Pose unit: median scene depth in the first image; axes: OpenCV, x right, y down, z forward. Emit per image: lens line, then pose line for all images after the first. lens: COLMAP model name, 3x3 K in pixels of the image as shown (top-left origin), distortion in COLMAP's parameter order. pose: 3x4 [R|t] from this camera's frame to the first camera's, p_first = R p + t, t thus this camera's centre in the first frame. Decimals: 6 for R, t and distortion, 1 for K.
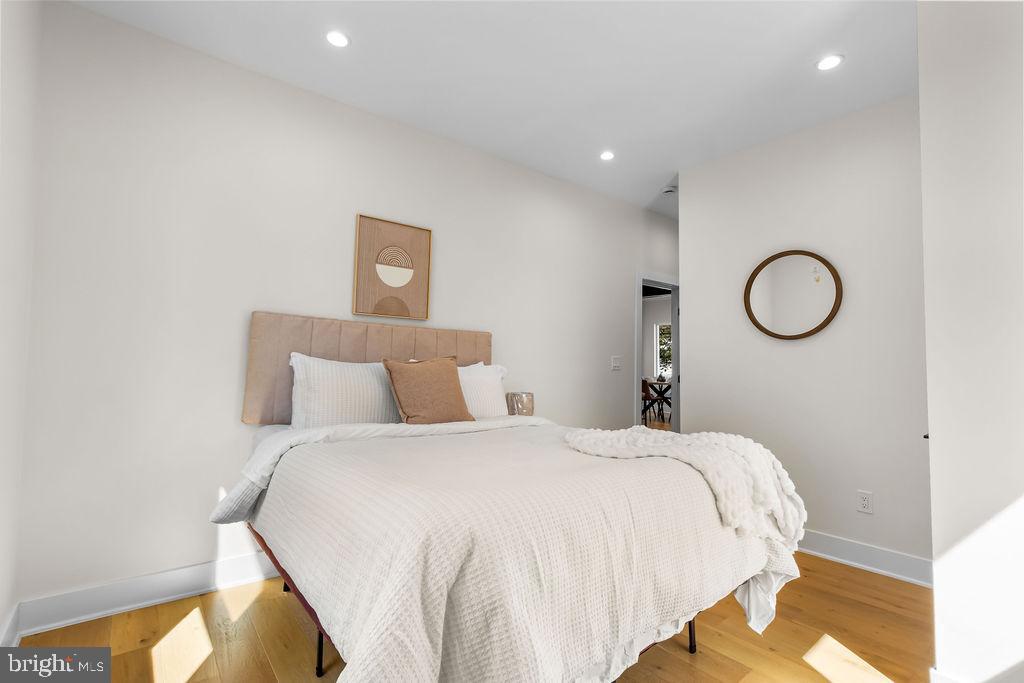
lens RADIAL K [[468.8, 0, 512.1], [0, 468.8, 346.6], [0, 0, 1]] dist [-0.004794, -0.000362]
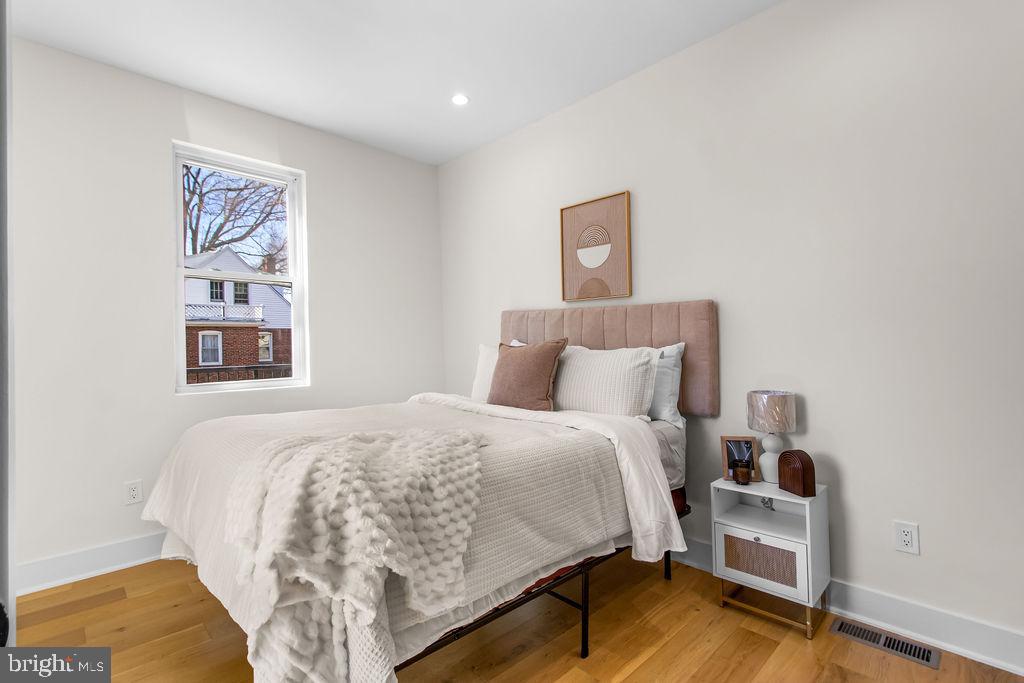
lens RADIAL K [[468.8, 0, 514.6], [0, 468.8, 339.2], [0, 0, 1]] dist [-0.004794, -0.000362]
pose [[0.091675, -0.022243, -0.995541, 0.678040], [0.035092, 0.999202, -0.019093, 0.031241], [0.995170, -0.033186, 0.092382, 0.734715]]
